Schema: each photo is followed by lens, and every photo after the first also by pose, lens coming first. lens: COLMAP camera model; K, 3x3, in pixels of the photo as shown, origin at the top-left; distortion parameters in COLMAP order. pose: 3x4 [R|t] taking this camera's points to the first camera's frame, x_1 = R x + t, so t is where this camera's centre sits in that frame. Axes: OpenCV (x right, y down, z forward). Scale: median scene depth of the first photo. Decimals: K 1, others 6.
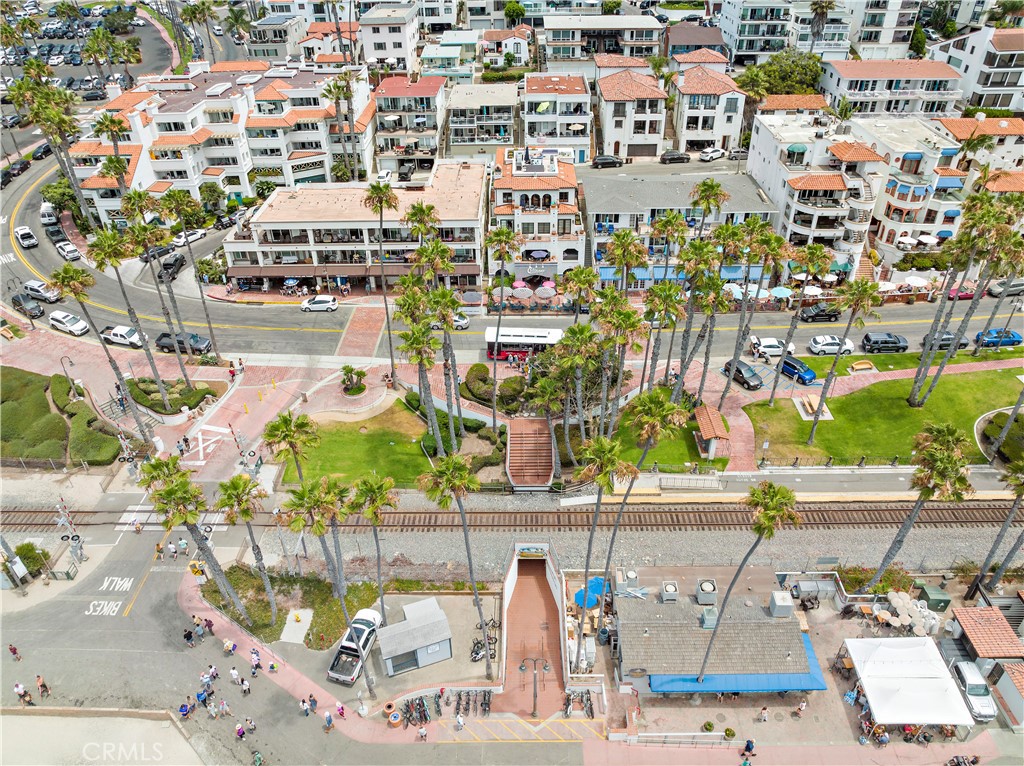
lens RADIAL K [[736.2, 0, 508.8], [0, 736.2, 387.1], [0, 0, 1]] dist [-0.048346, 0.024542]
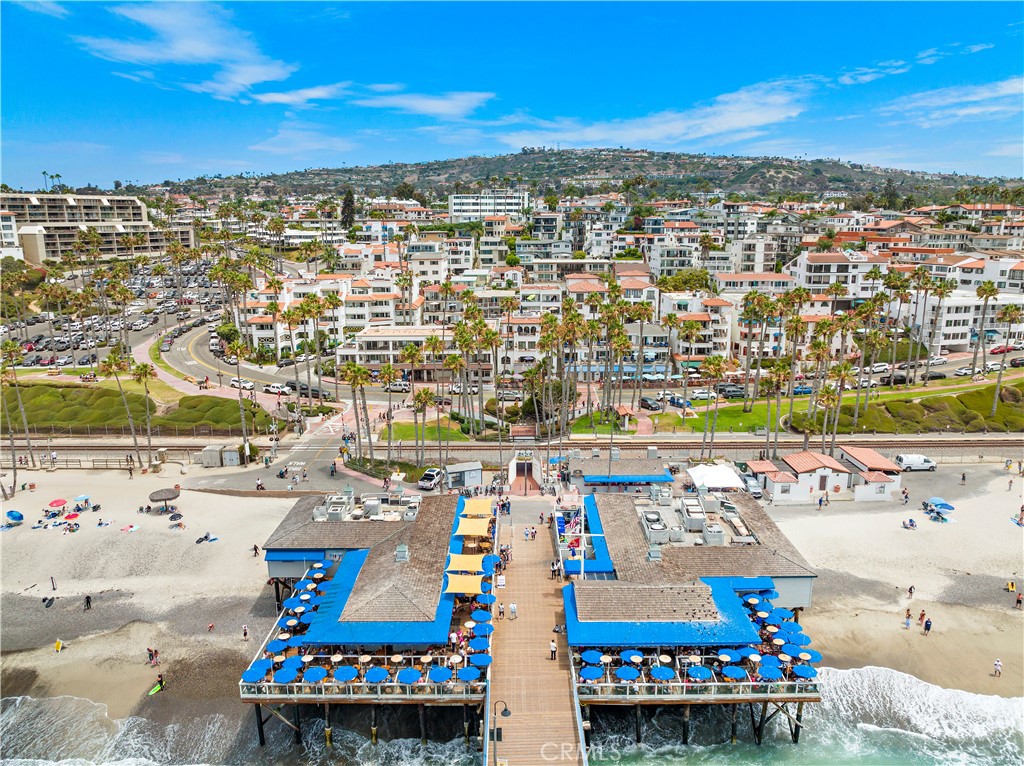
lens RADIAL K [[736.2, 0, 512.1], [0, 736.2, 381.6], [0, 0, 1]] dist [-0.048346, 0.024542]
pose [[0.999946, 0.004871, 0.009134, -0.008704], [-0.001032, 0.924897, -0.380216, 0.406139], [-0.010300, 0.380186, 0.924853, -0.409942]]
